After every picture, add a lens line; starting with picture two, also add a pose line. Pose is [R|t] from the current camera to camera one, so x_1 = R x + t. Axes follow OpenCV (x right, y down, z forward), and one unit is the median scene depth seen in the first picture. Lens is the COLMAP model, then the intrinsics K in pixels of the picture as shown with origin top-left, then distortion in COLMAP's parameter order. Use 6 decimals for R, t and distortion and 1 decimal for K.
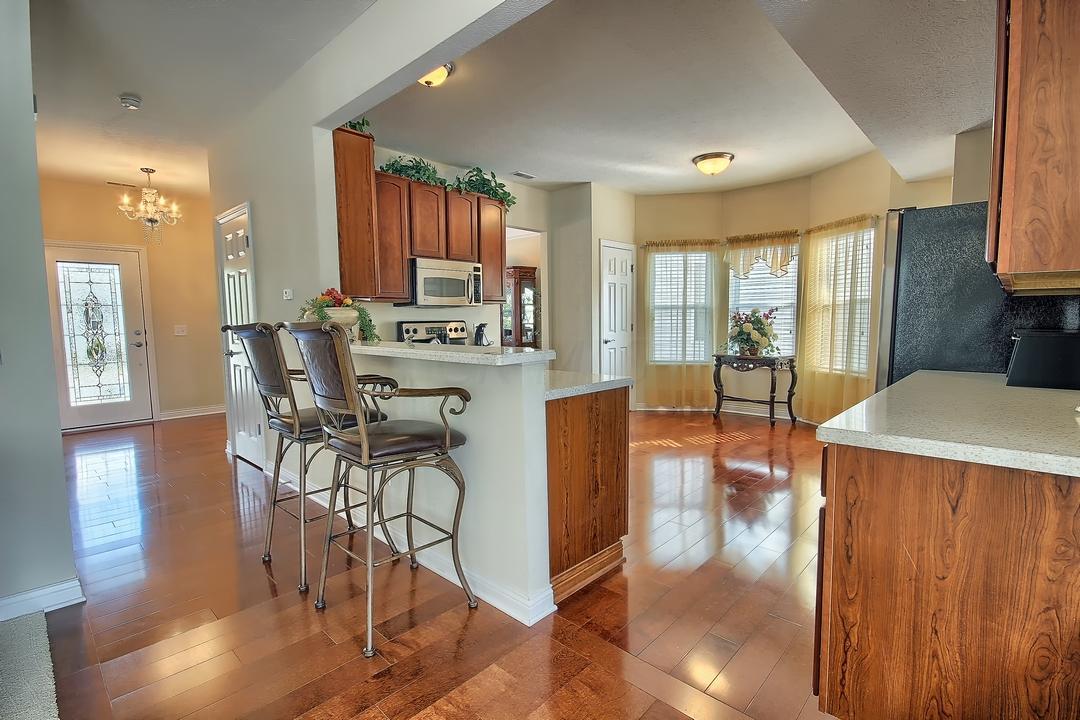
lens RADIAL K [[498.8, 0, 546.2], [0, 498.8, 363.5], [0, 0, 1]] dist [-0.000076, -0.006064]
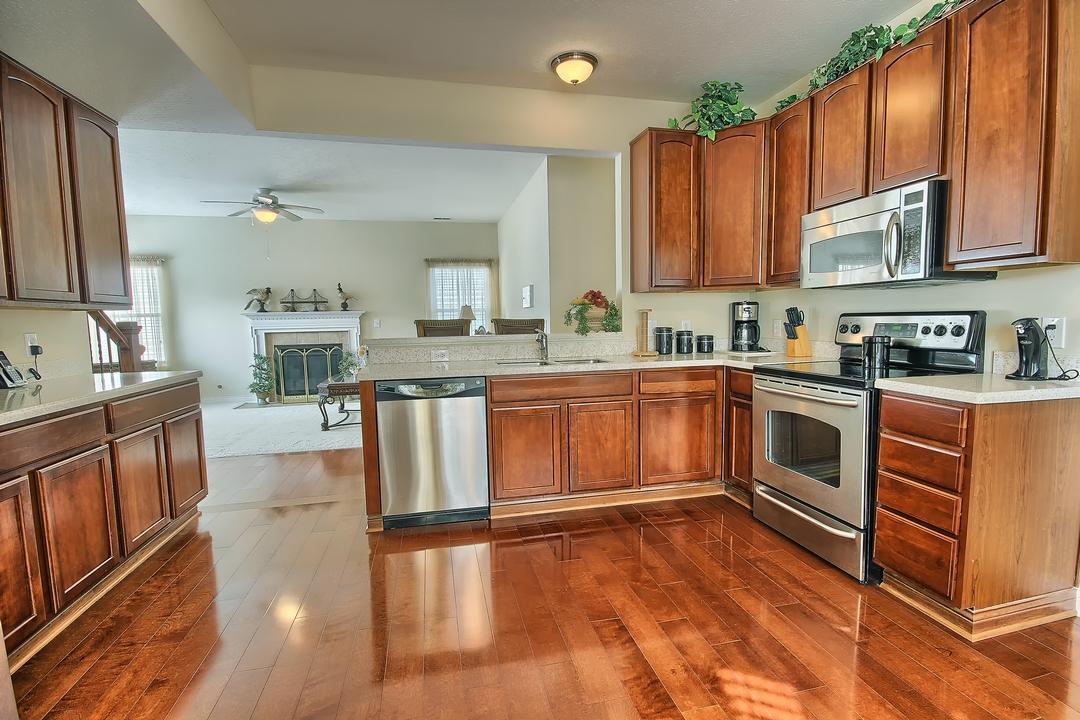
lens RADIAL K [[498.8, 0, 545.6], [0, 498.8, 364.3], [0, 0, 1]] dist [-0.000076, -0.006064]
pose [[-0.557347, 0.097337, -0.824554, 0.418167], [-0.049268, 0.987477, 0.149872, -0.089490], [0.828817, 0.124155, -0.545572, 0.964872]]
